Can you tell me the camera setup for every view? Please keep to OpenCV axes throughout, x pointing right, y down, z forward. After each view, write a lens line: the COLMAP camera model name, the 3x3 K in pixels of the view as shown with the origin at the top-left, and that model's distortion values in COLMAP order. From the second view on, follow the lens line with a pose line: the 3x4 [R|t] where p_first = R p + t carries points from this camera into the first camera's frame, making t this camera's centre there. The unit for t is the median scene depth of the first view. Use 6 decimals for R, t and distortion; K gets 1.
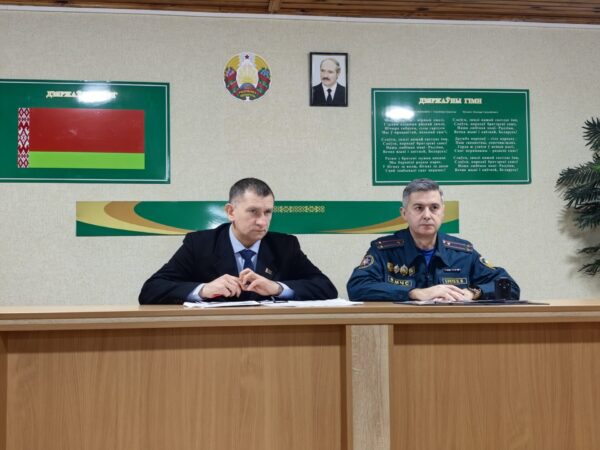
lens RADIAL K [[848.6, 0, 300.0], [0, 848.6, 225.0], [0, 0, 1]] dist [0.327401, -1.525872]
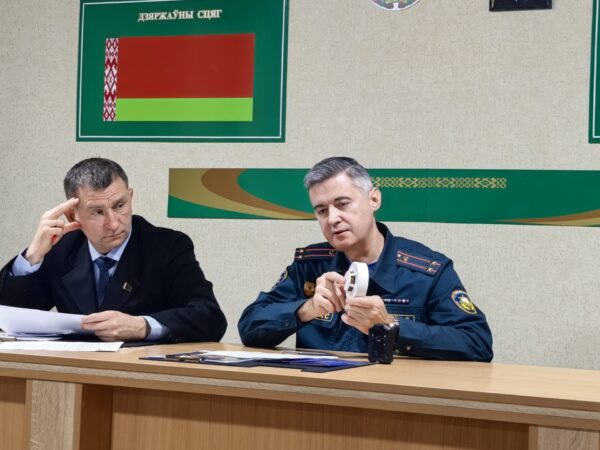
lens RADIAL K [[1453.6, 0, 300.0], [0, 1453.6, 225.0], [0, 0, 1]] dist [0.125704, 0.126101]
pose [[0.832849, 0.031890, -0.552581, 0.494640], [-0.007111, 0.998873, 0.046928, -0.037719], [0.553455, -0.035155, 0.832137, 0.062656]]
